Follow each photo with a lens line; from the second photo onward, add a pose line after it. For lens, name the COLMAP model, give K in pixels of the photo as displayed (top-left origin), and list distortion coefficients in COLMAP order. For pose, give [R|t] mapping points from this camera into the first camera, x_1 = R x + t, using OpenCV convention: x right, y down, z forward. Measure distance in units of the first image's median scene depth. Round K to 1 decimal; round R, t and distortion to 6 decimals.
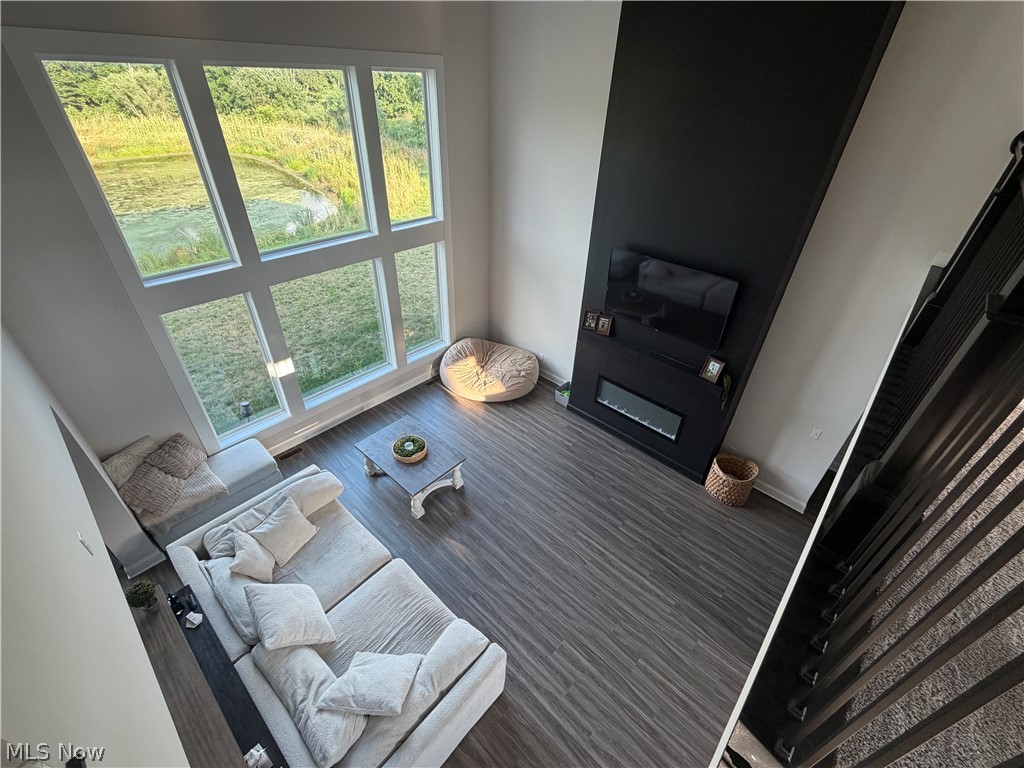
lens RADIAL K [[441.9, 0, 512.0], [0, 441.9, 384.0], [0, 0, 1]] dist [0.000057, -0.000178]
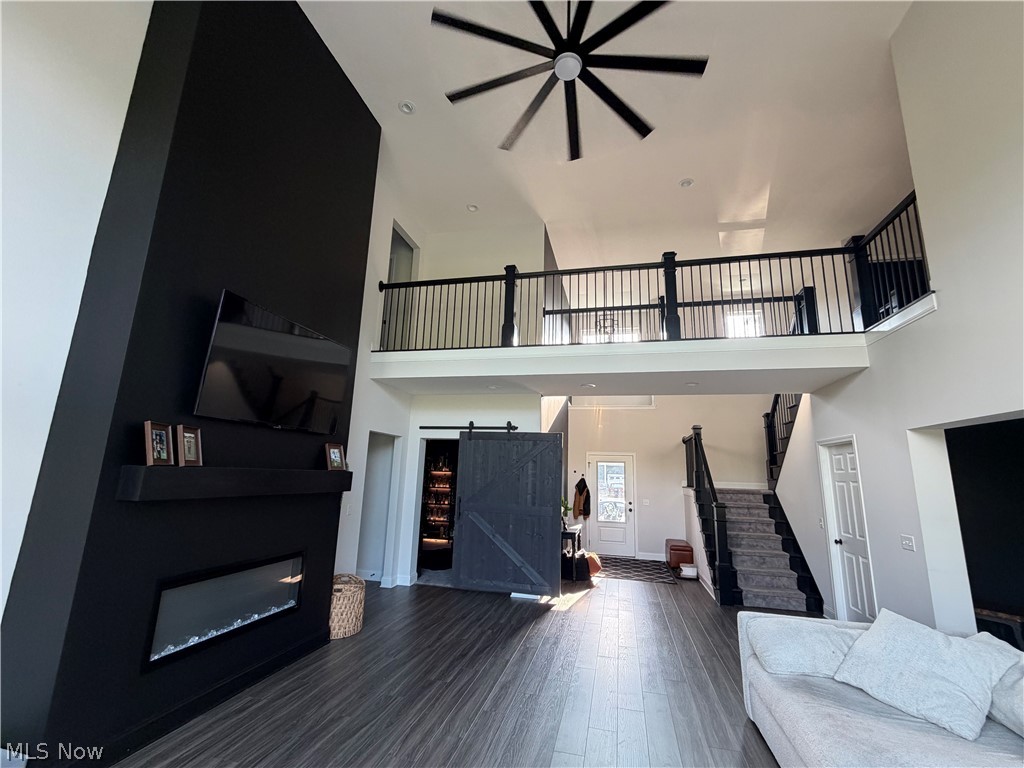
lens RADIAL K [[439.7, 0, 512.0], [0, 439.7, 384.0], [0, 0, 1]] dist [-0.001511, -0.000083]
pose [[-0.491628, 0.130454, 0.860978, -0.296706], [0.461580, 0.877429, 0.130621, -0.072943], [-0.738407, 0.461628, -0.491584, 0.733107]]
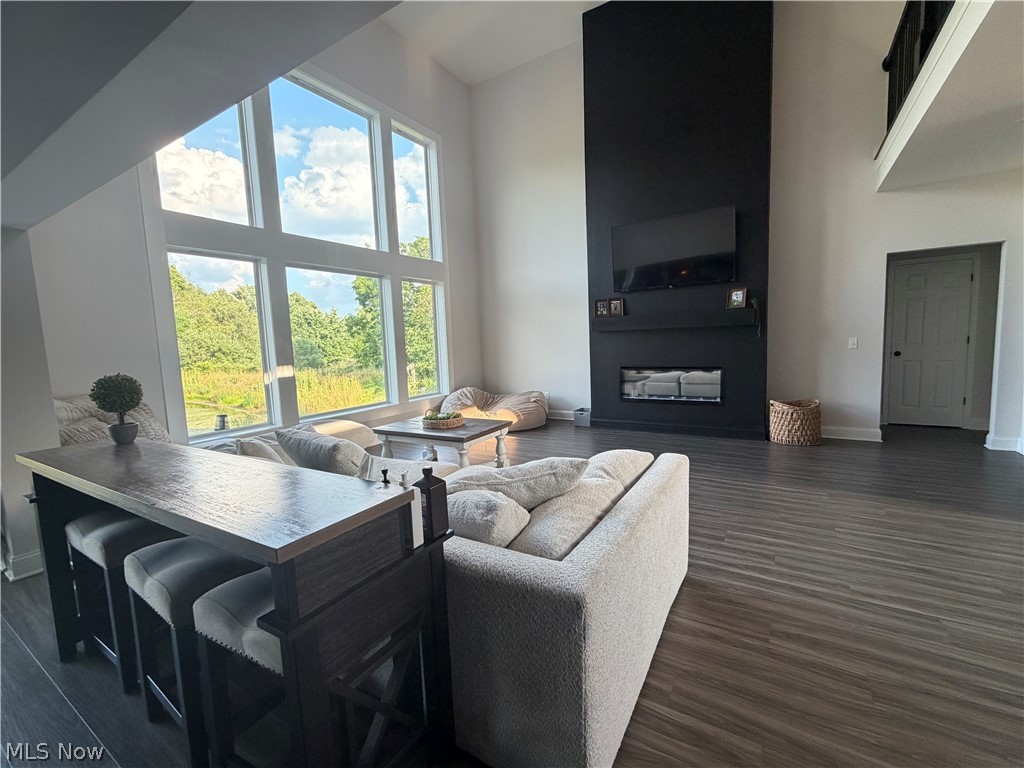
lens RADIAL K [[441.2, 0, 512.0], [0, 441.2, 384.0], [0, 0, 1]] dist [-0.003772, 0.000084]
pose [[0.979551, -0.089535, 0.180176, -0.180172], [0.166621, 0.862944, -0.477037, 0.366155], [-0.112770, 0.497303, 0.860216, 0.178675]]
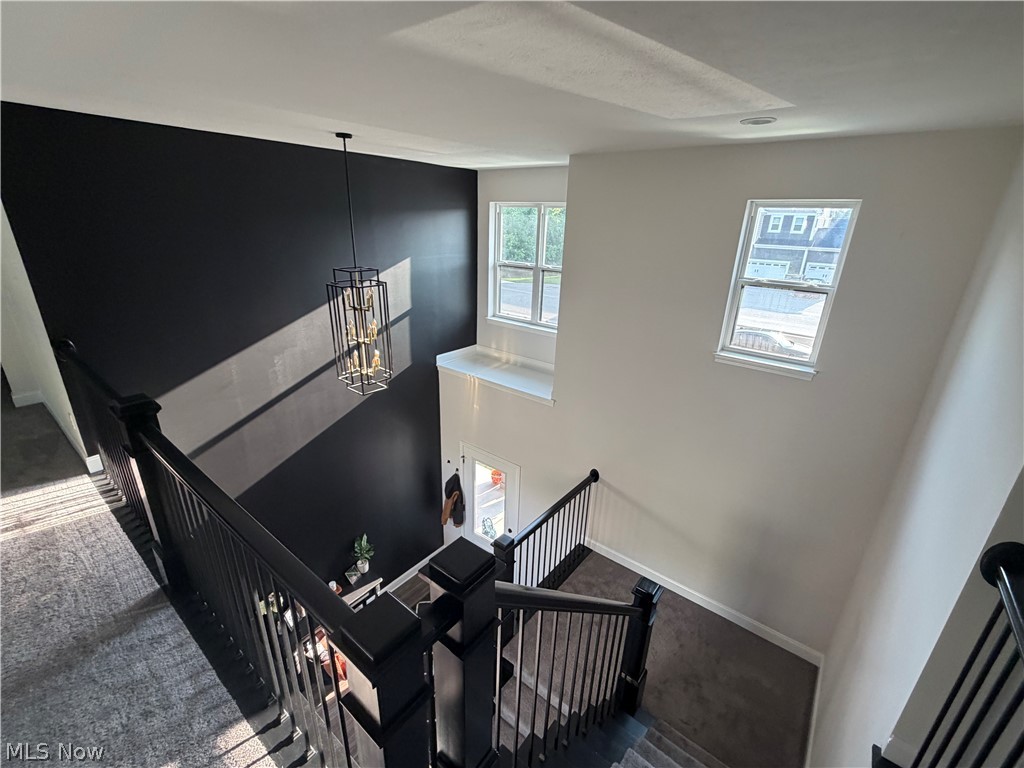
lens RADIAL K [[440.8, 0, 512.0], [0, 440.8, 384.0], [0, 0, 1]] dist [0.002305, 0.000258]
pose [[-0.077464, -0.381999, 0.920910, 0.016214], [0.547375, 0.755727, 0.359523, 0.052498], [-0.833295, 0.531933, 0.150555, -0.224328]]
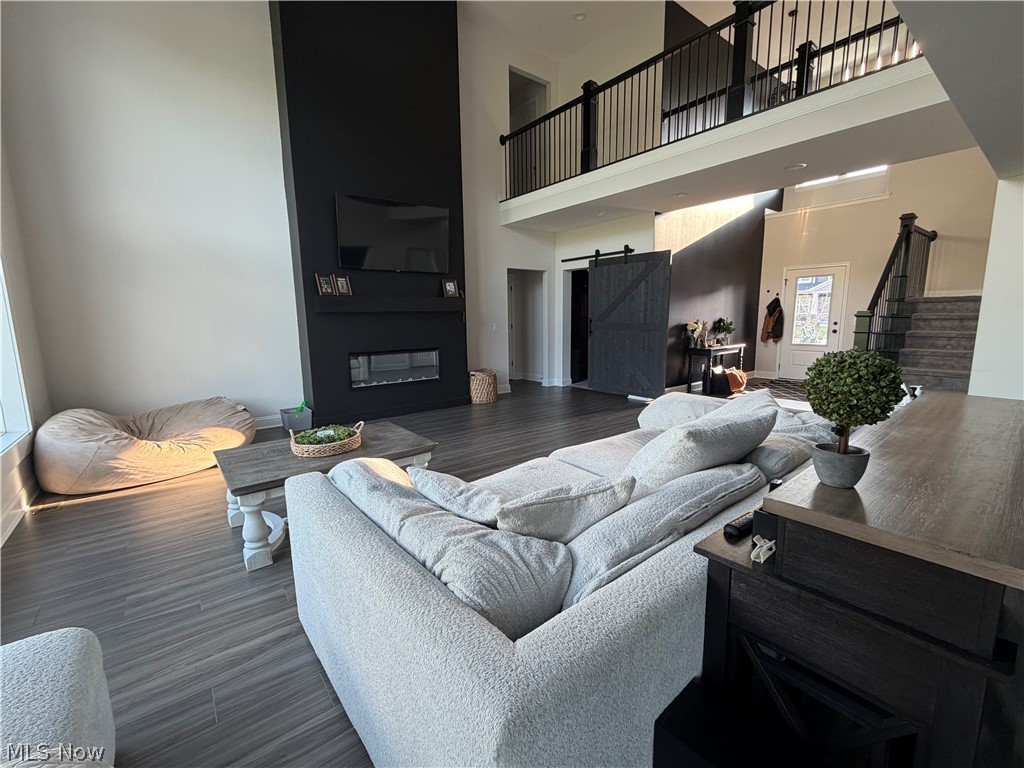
lens RADIAL K [[441.9, 0, 512.0], [0, 441.9, 384.0], [0, 0, 1]] dist [0.000057, -0.000178]
pose [[0.151510, -0.185411, 0.970911, -0.511260], [0.584338, 0.809036, 0.063313, 0.136869], [-0.797241, 0.557748, 0.230920, 0.485403]]
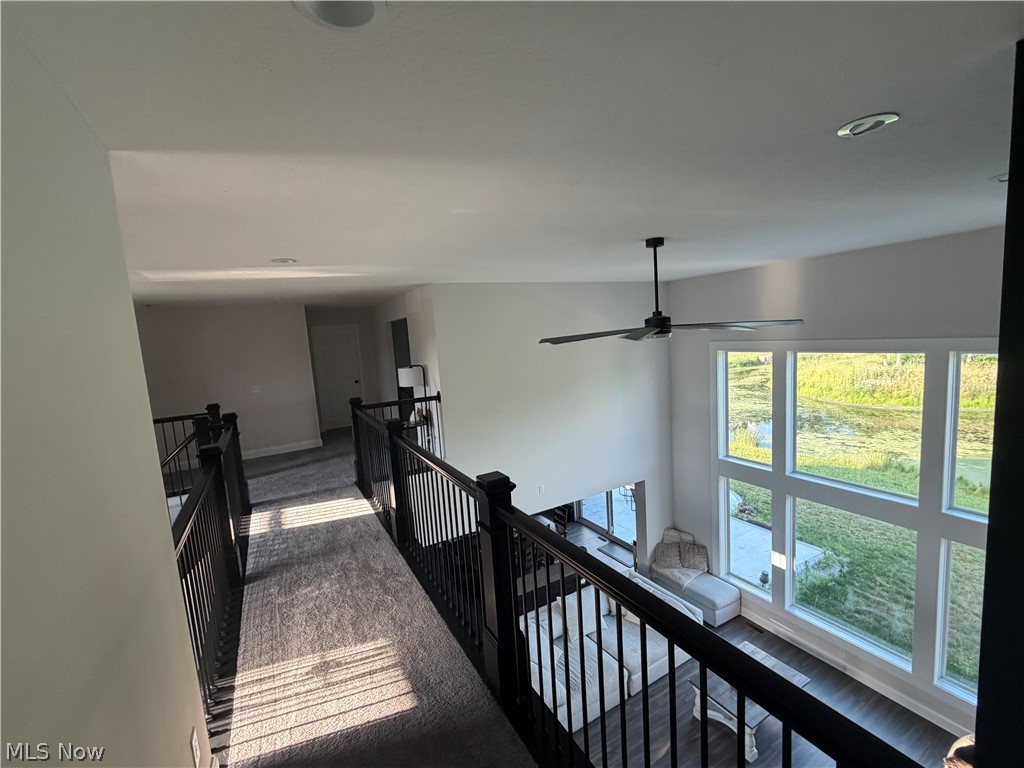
lens RADIAL K [[439.7, 0, 512.0], [0, 439.7, 384.0], [0, 0, 1]] dist [-0.001511, -0.000083]
pose [[-0.307762, 0.098014, -0.946401, 0.578135], [-0.502503, 0.827897, 0.249151, -0.270787], [0.807943, 0.552249, -0.205543, 0.304395]]
